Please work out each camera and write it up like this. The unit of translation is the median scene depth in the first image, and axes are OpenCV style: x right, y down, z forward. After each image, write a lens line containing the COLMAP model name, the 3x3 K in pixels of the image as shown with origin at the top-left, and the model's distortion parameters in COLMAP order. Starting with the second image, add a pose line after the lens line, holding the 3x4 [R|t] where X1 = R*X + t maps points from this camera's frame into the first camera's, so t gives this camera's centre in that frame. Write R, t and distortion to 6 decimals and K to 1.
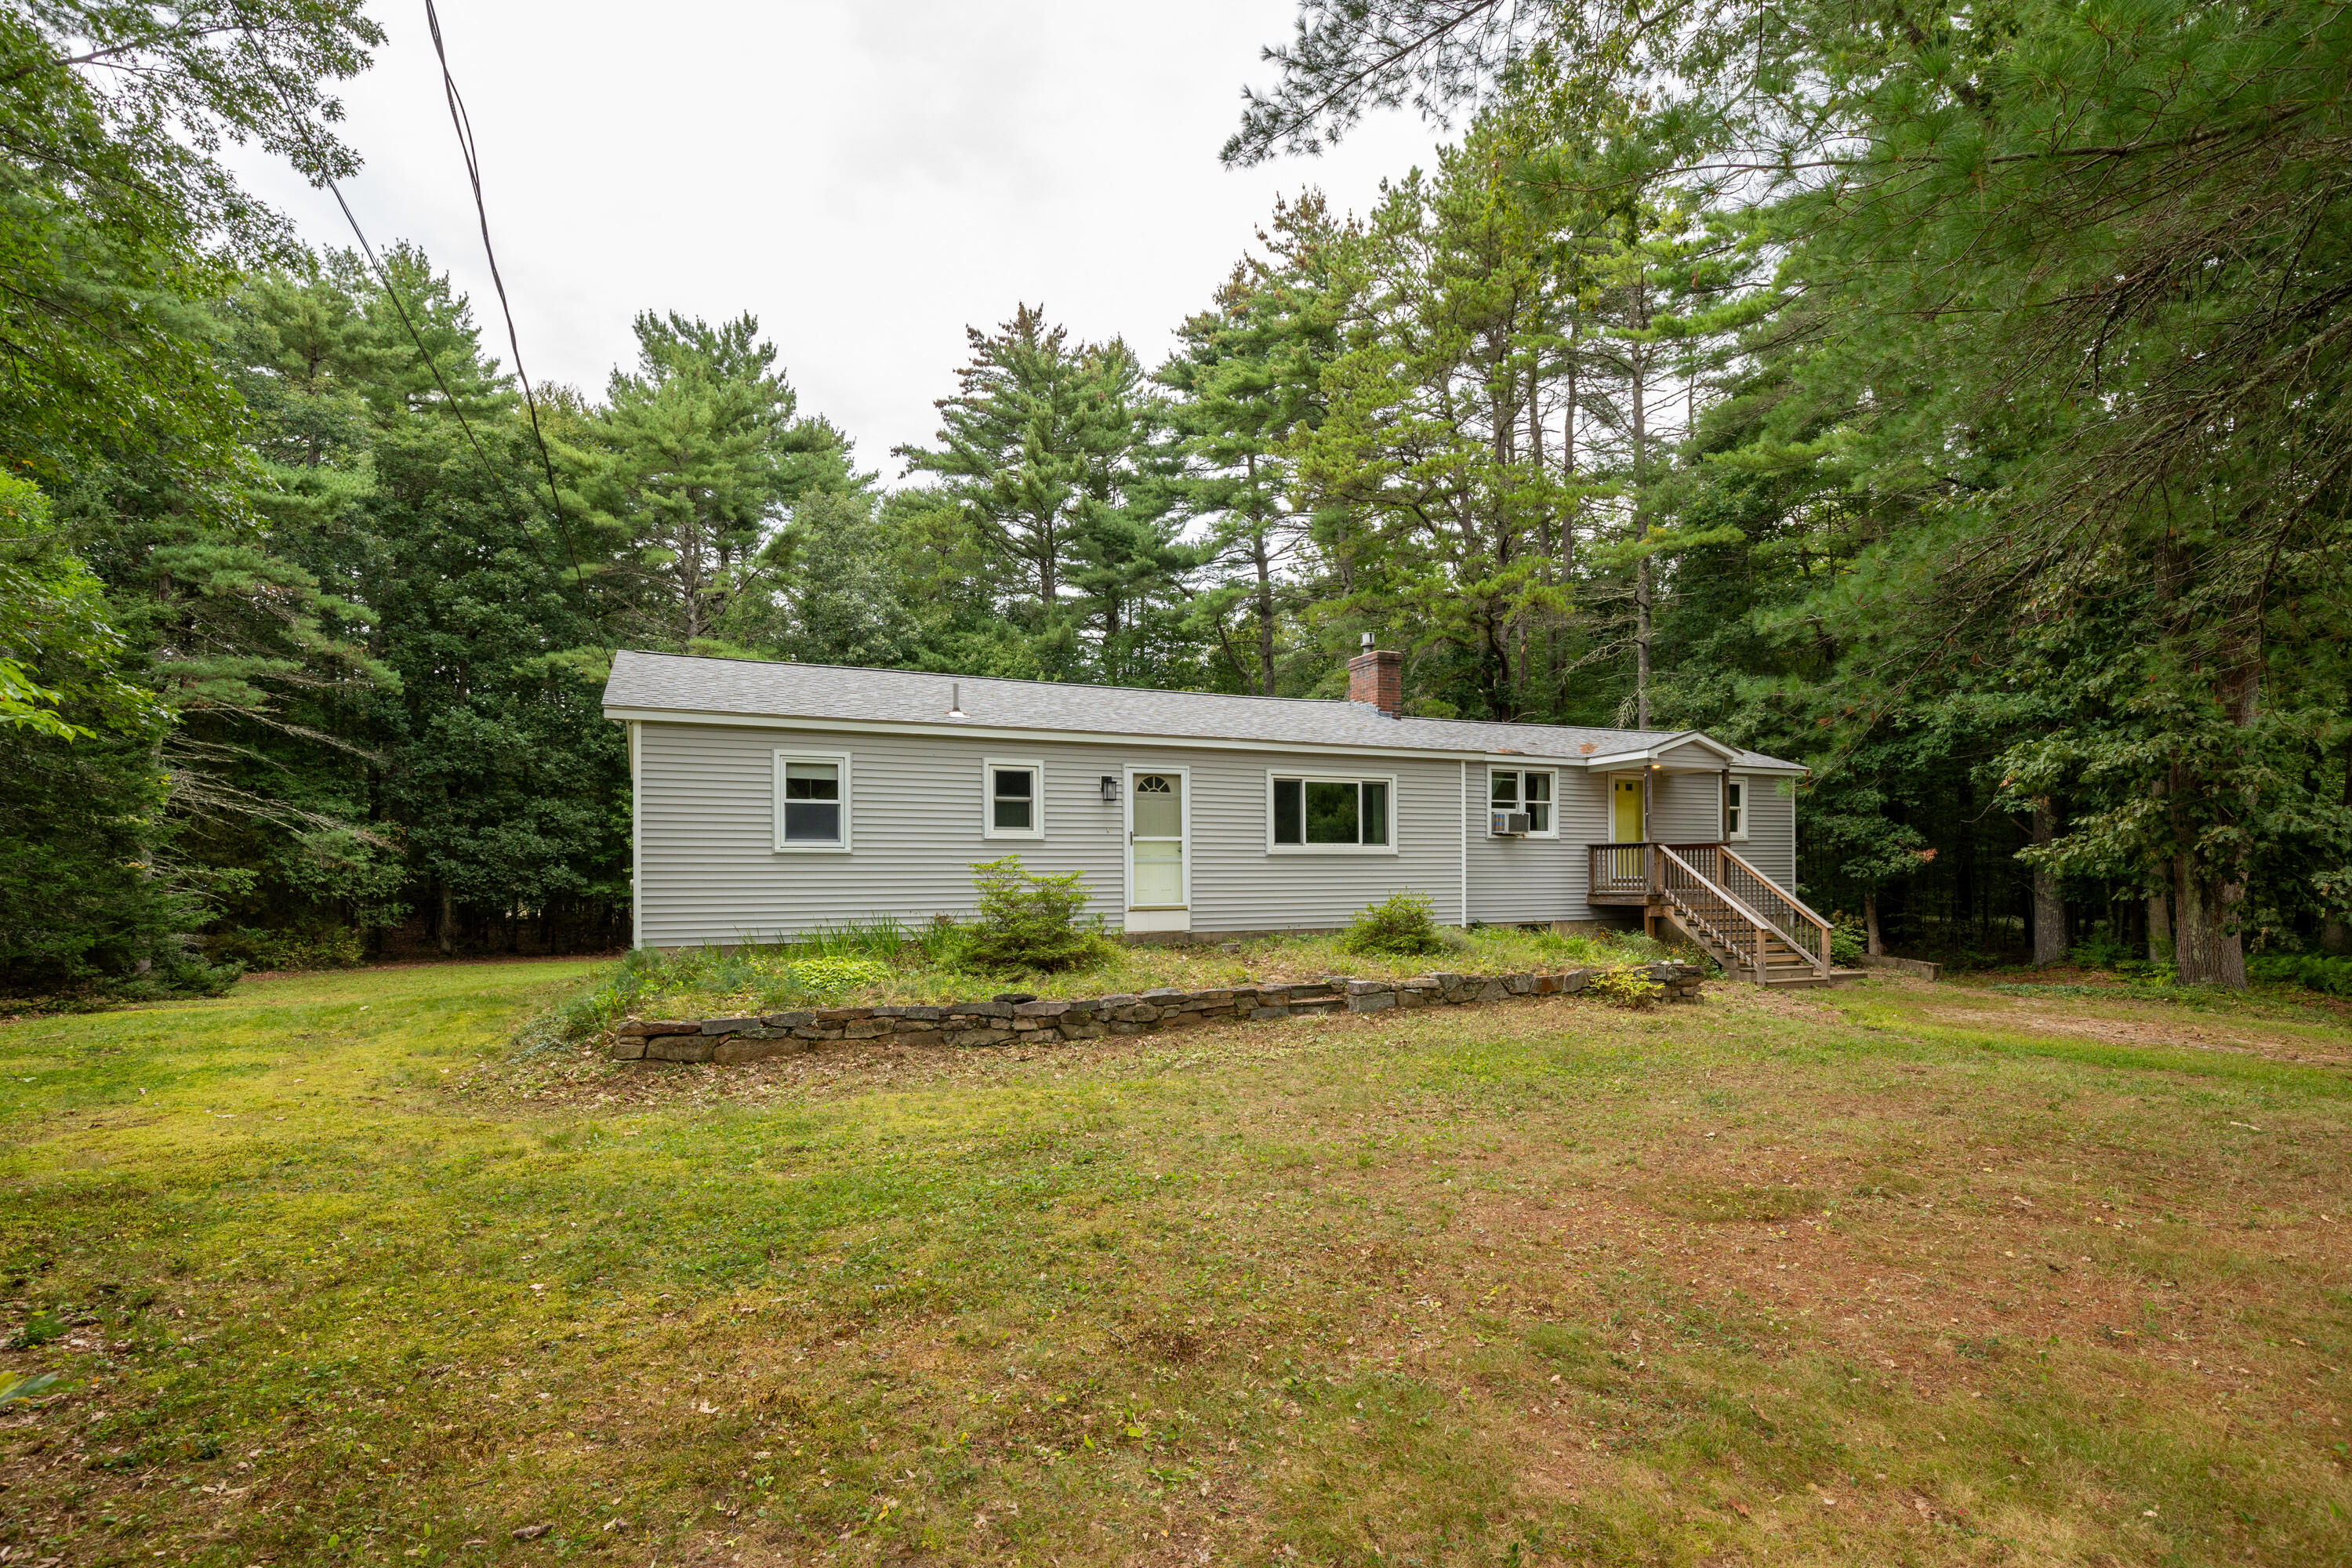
lens RADIAL K [[1098.9, 0, 1169.4], [0, 1098.9, 875.5], [0, 0, 1]] dist [-0.011690, 0.001094]
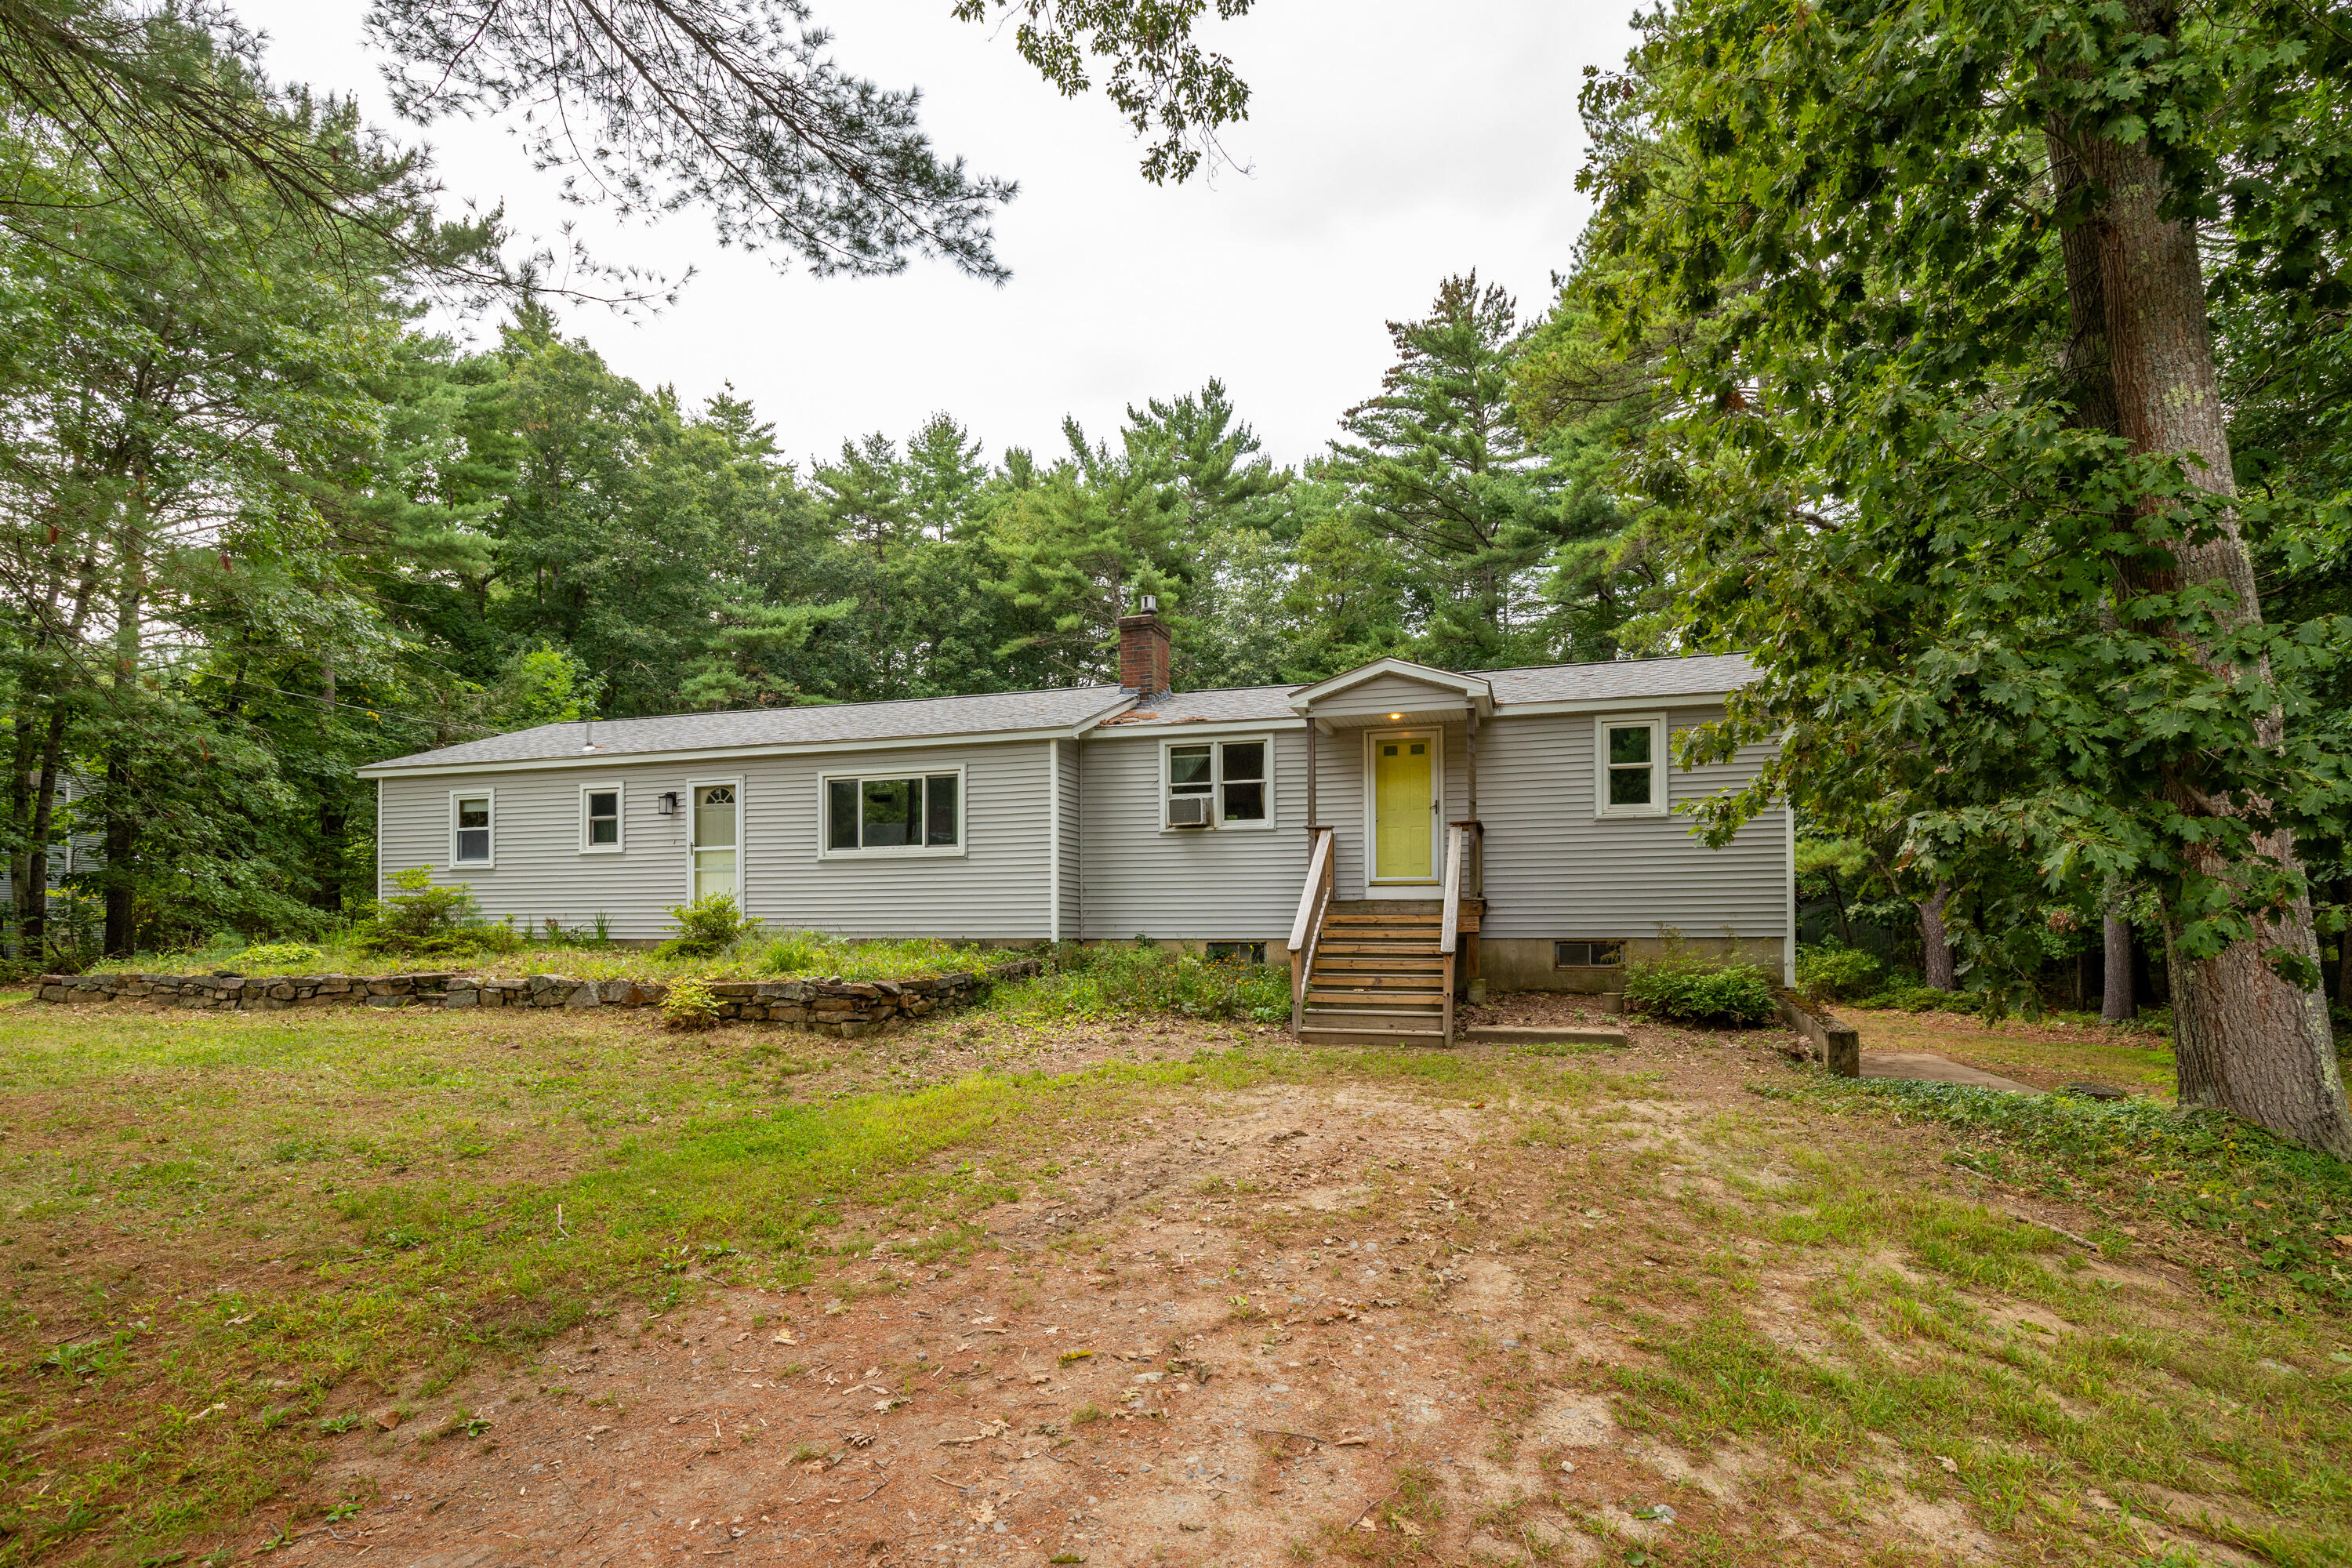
lens RADIAL K [[1123.1, 0, 1174.7], [0, 1123.1, 899.3], [0, 0, 1]] dist [-0.015198, 0.000596]
pose [[0.759389, -0.009099, -0.650574, 0.831537], [0.004270, 0.999950, -0.009000, 0.021710], [0.650623, 0.004057, 0.759390, 0.394623]]
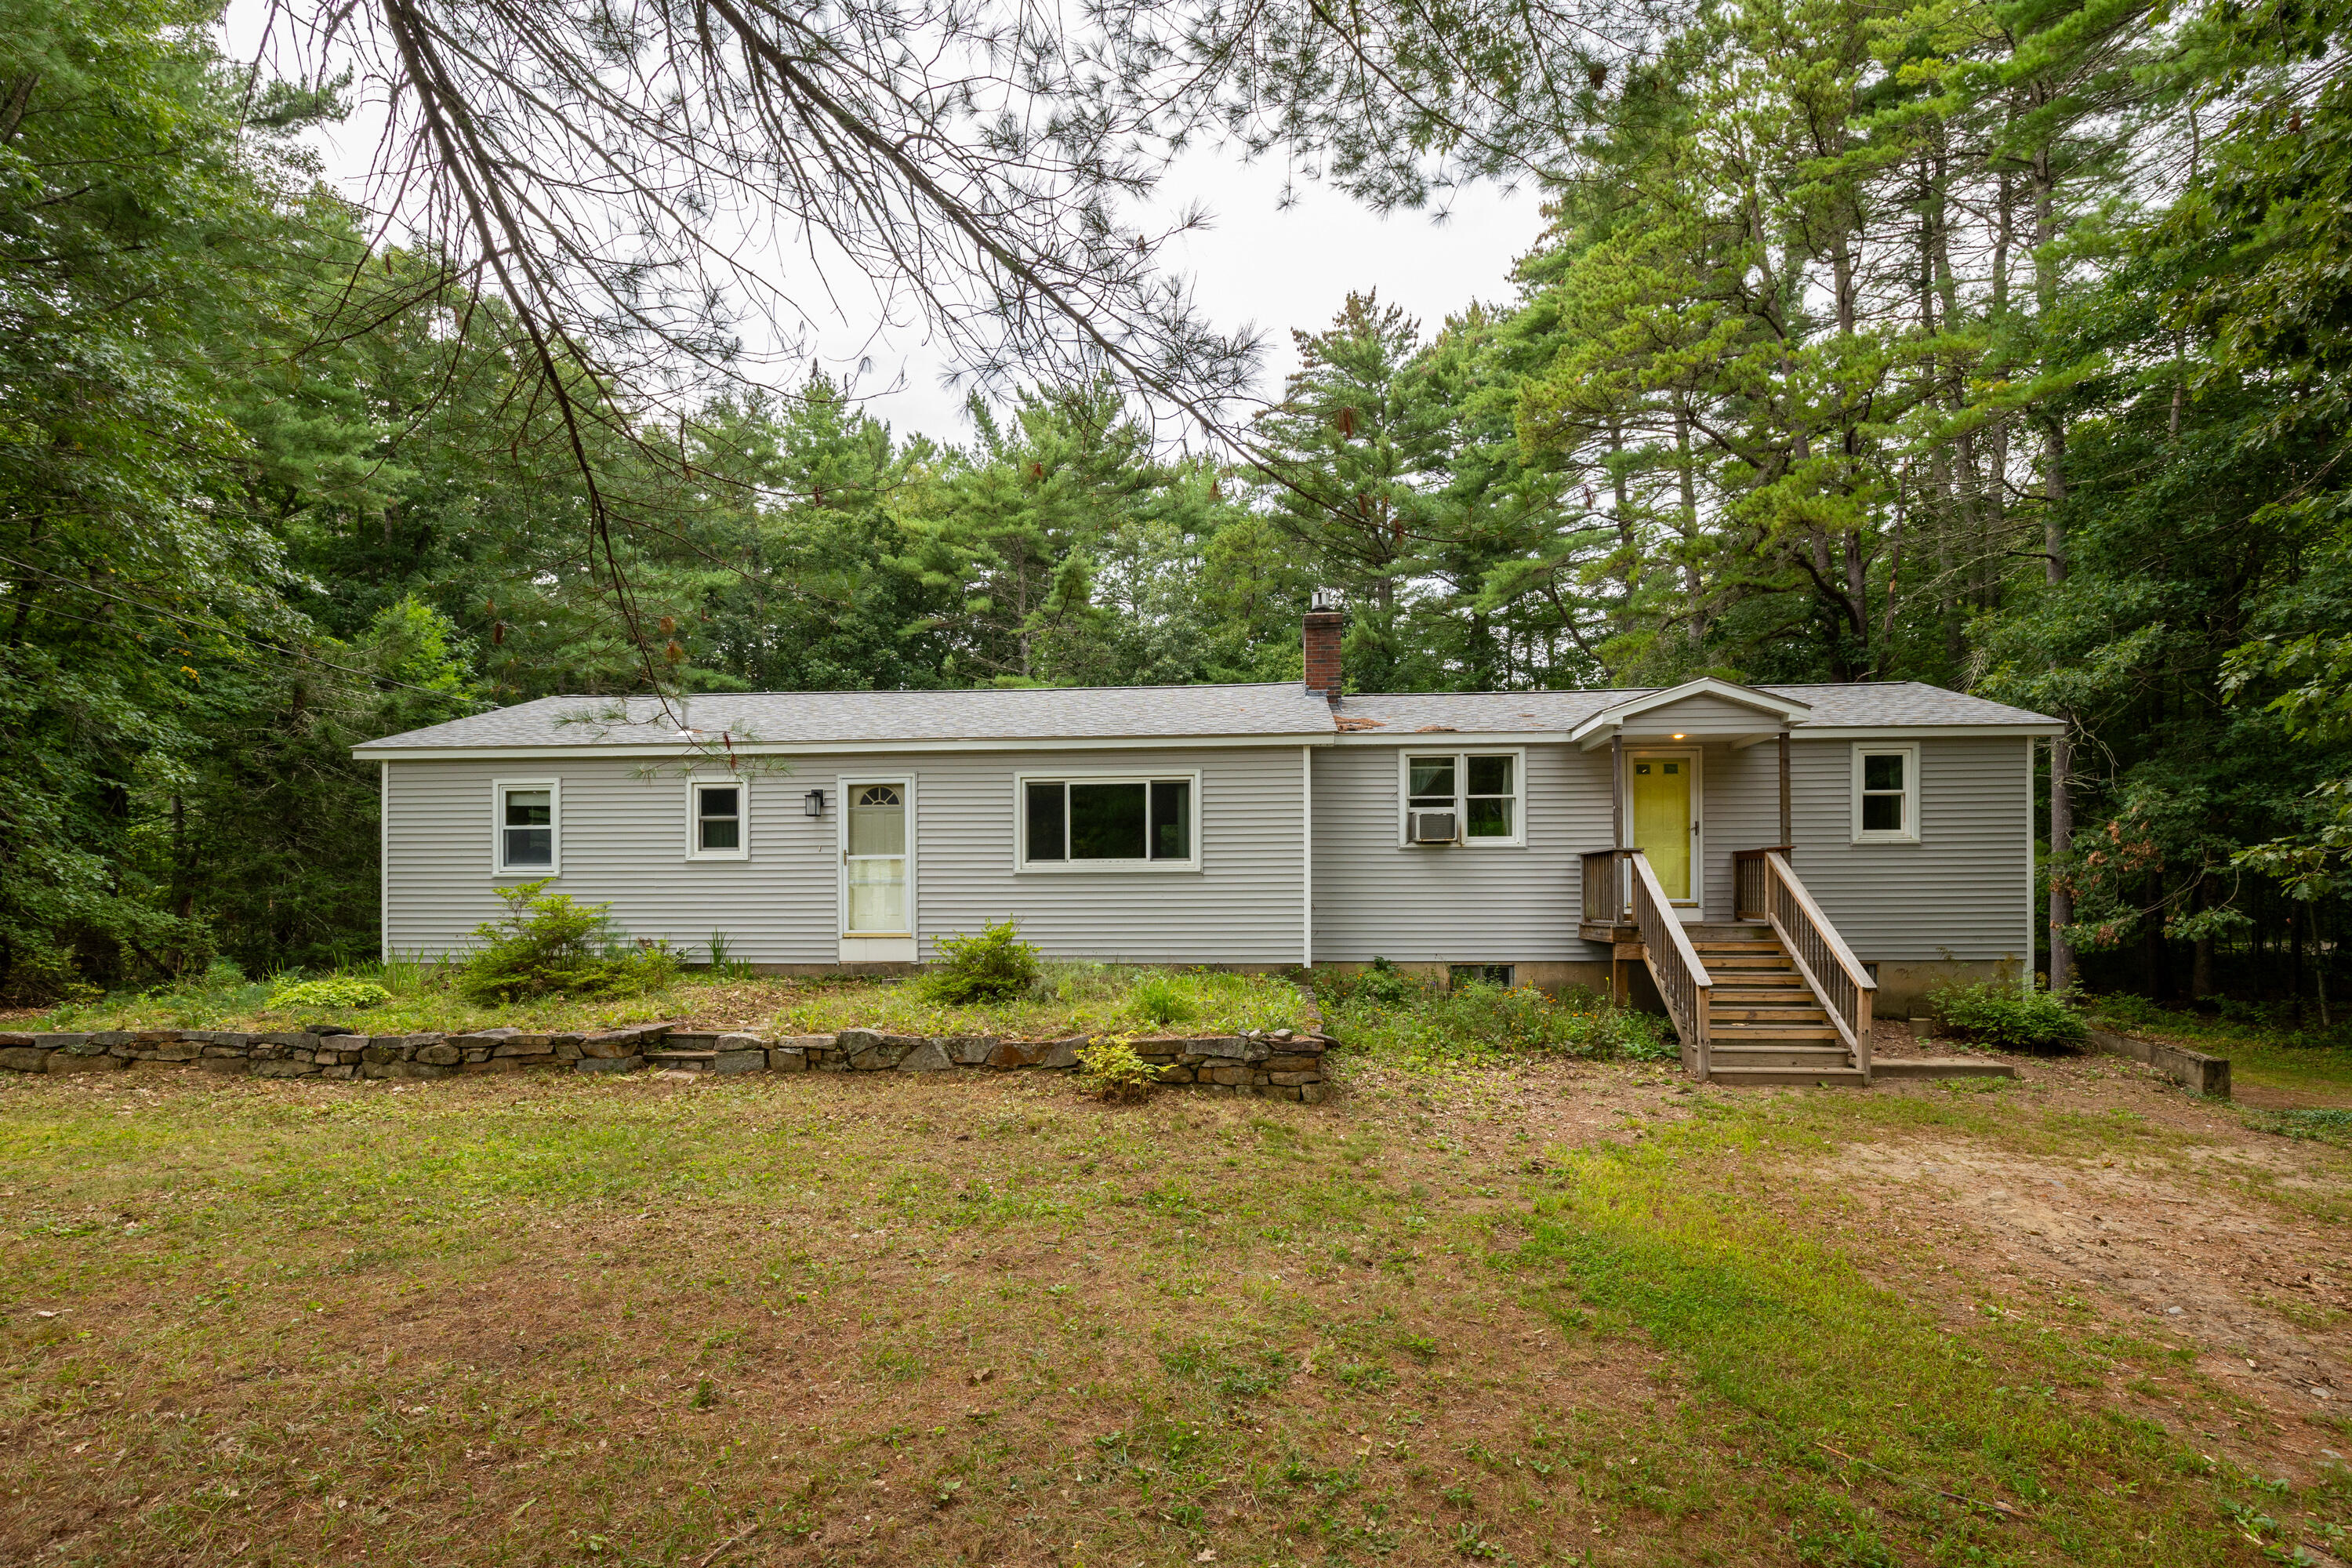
lens RADIAL K [[1091.7, 0, 1184.4], [0, 1091.7, 894.7], [0, 0, 1]] dist [-0.014642, -0.000329]
pose [[0.881466, 0.000490, -0.472246, 0.514812], [0.000624, 0.999997, 0.002204, -0.004078], [0.472246, -0.002237, 0.881464, 0.281314]]
